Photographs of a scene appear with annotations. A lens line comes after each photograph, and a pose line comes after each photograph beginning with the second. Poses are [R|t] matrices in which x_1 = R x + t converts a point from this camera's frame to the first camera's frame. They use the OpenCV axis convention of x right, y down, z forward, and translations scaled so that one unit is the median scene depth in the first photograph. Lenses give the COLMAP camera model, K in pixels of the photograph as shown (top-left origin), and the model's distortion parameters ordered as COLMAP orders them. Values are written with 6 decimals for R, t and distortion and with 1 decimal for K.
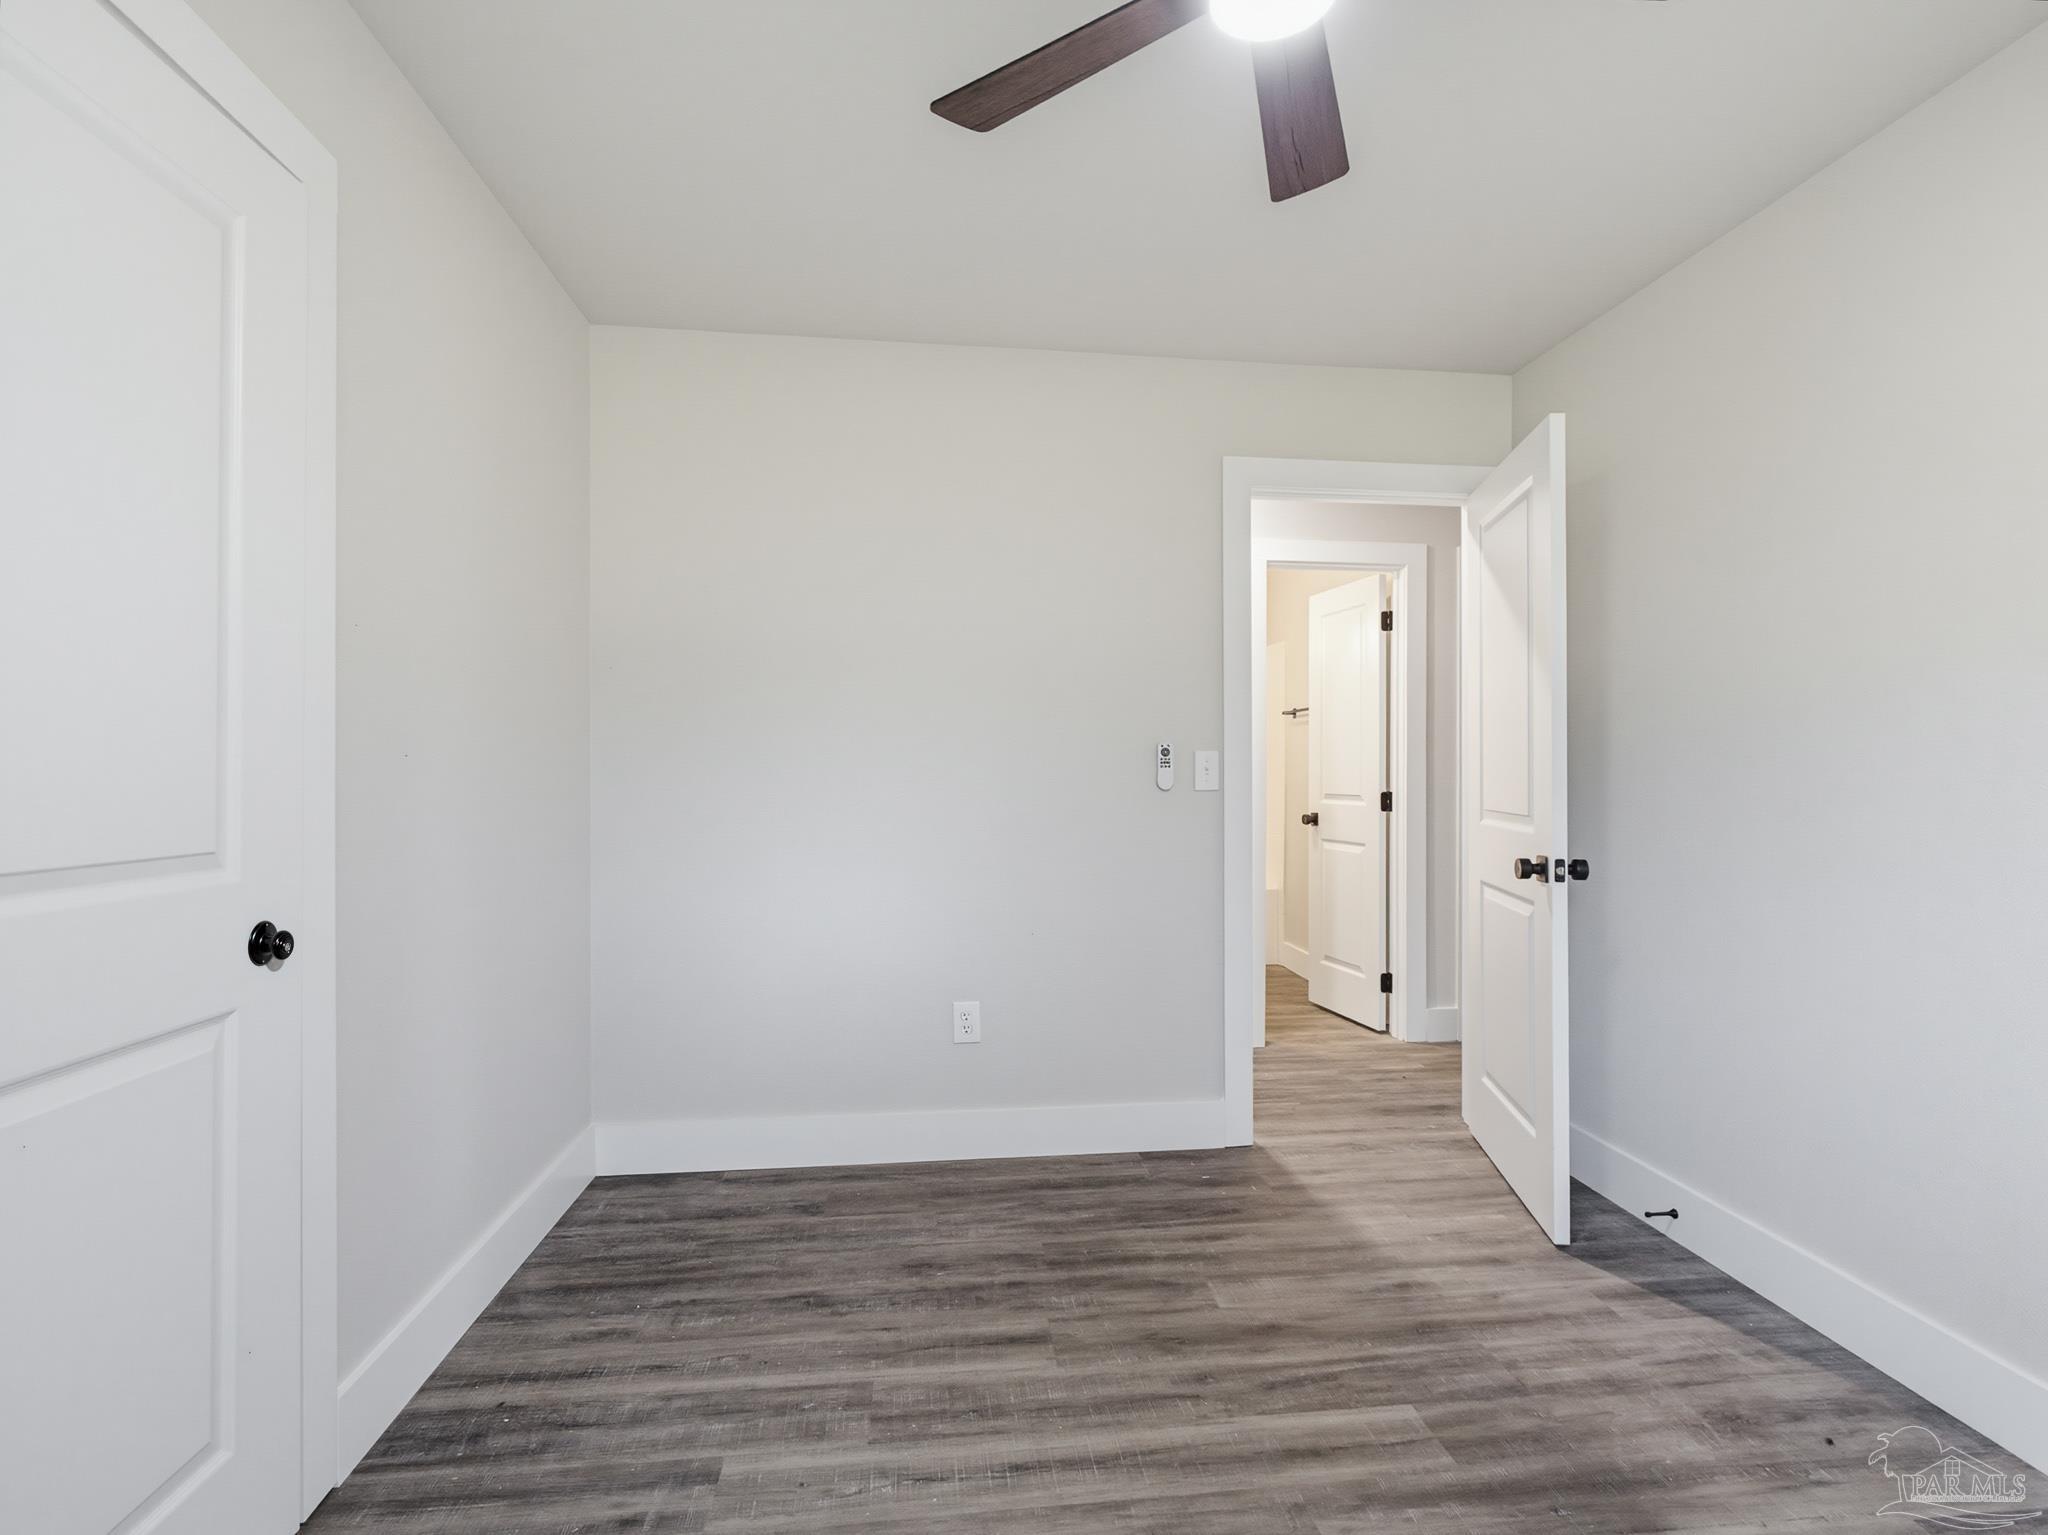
lens RADIAL K [[970.1, 0, 1075.4], [0, 970.1, 766.0], [0, 0, 1]] dist [0.000524, 0.000091]
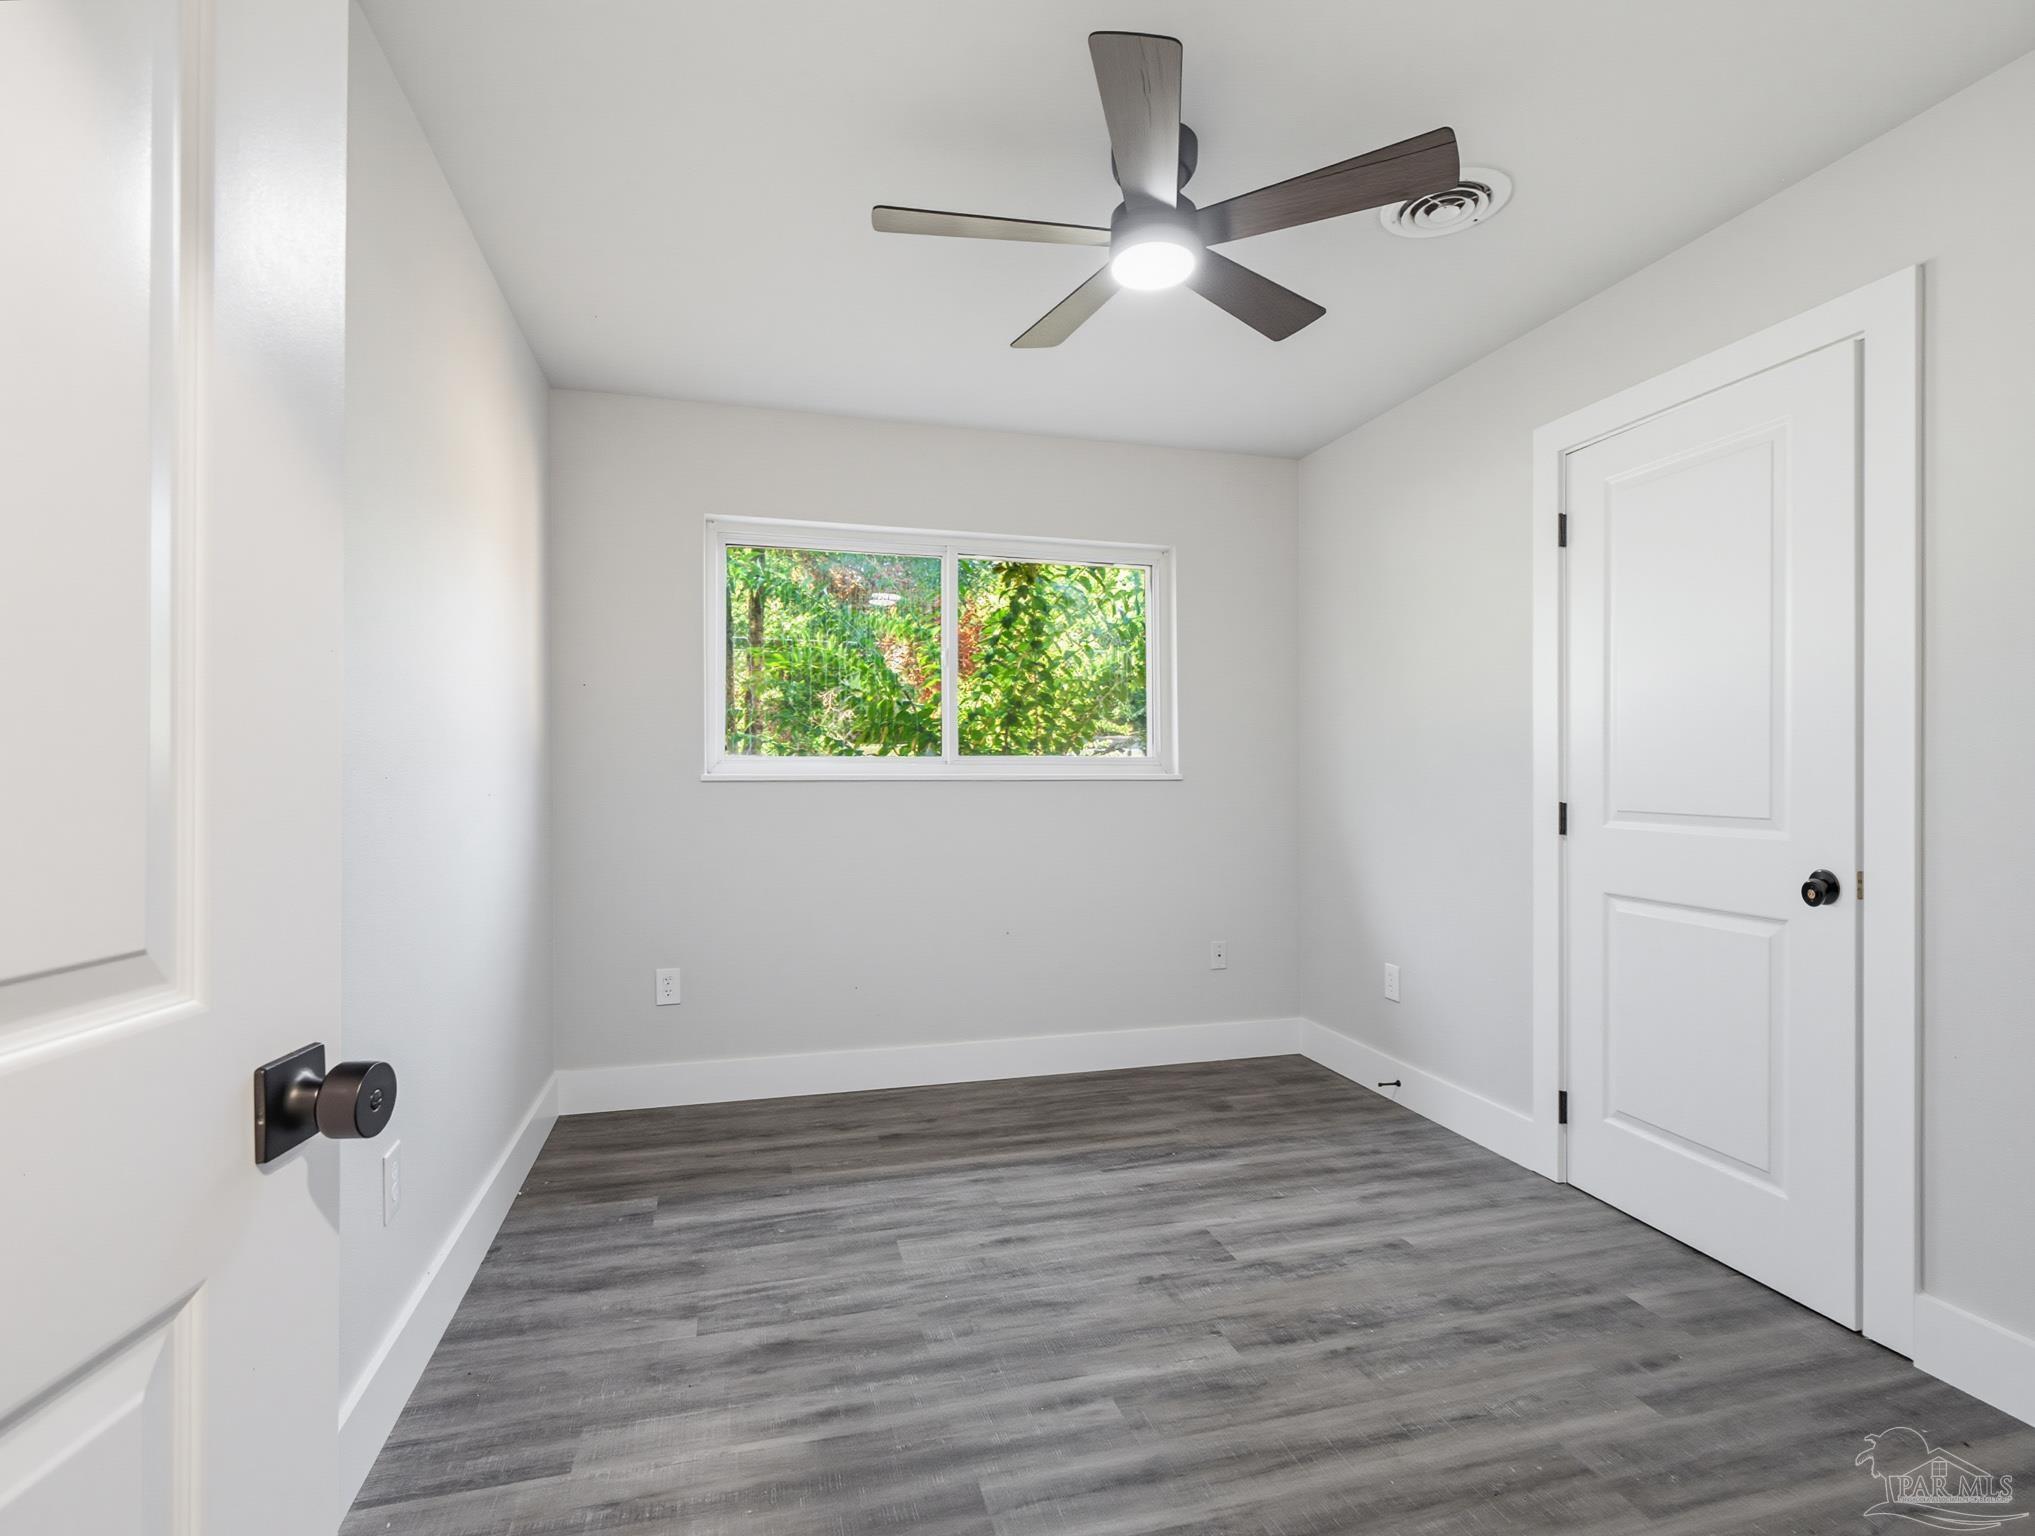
lens RADIAL K [[957.2, 0, 1011.9], [0, 957.2, 765.7], [0, 0, 1]] dist [0.000358, 0.000072]
pose [[-0.990826, -0.003297, -0.135102, 0.494727], [-0.003135, 0.999994, -0.001411, 0.004932], [0.135106, -0.000975, -0.990831, 1.963840]]
